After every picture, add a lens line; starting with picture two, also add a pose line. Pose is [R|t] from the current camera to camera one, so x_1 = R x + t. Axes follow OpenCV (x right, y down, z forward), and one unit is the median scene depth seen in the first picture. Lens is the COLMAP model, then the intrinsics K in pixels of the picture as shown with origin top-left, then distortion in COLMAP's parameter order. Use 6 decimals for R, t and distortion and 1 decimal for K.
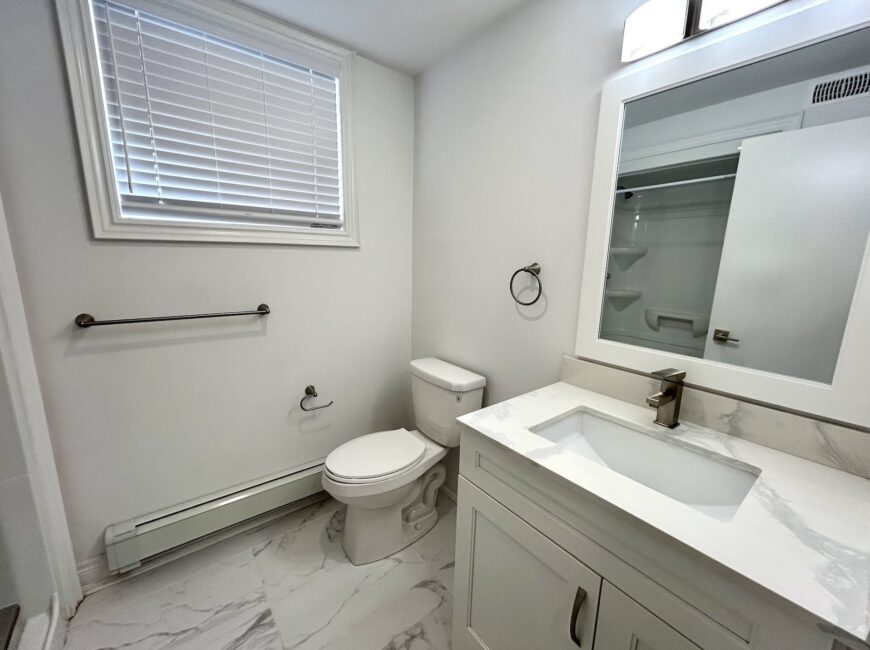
lens RADIAL K [[352.9, 0, 430.9], [0, 352.9, 327.5], [0, 0, 1]] dist [-0.003617, 0.000843]
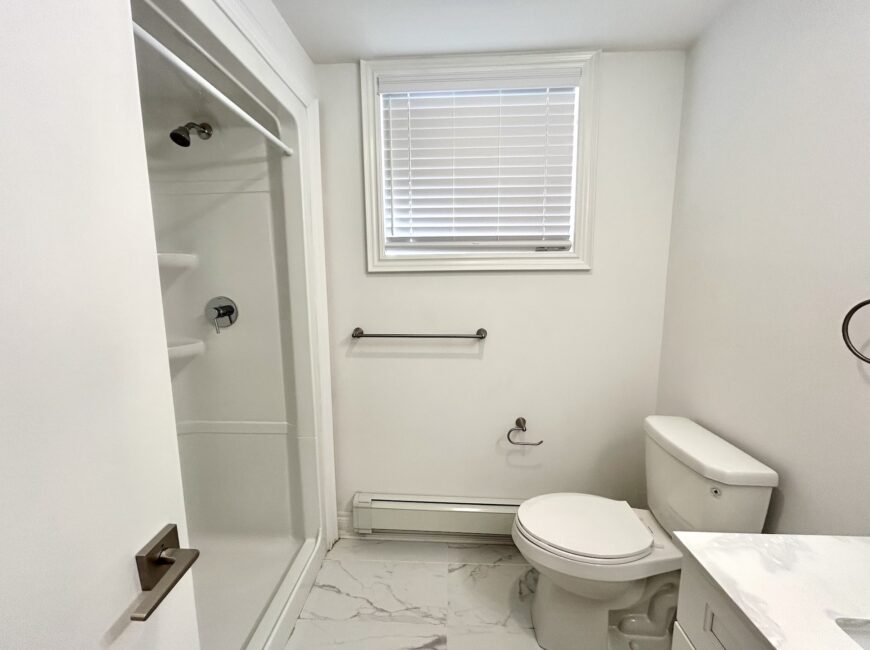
lens RADIAL K [[352.9, 0, 433.1], [0, 352.9, 325.9], [0, 0, 1]] dist [-0.003617, 0.000843]
pose [[0.755695, 0.066659, -0.651523, 0.087163], [-0.108100, 0.993857, -0.023700, -0.035406], [0.645941, 0.088340, 0.758259, 0.130001]]
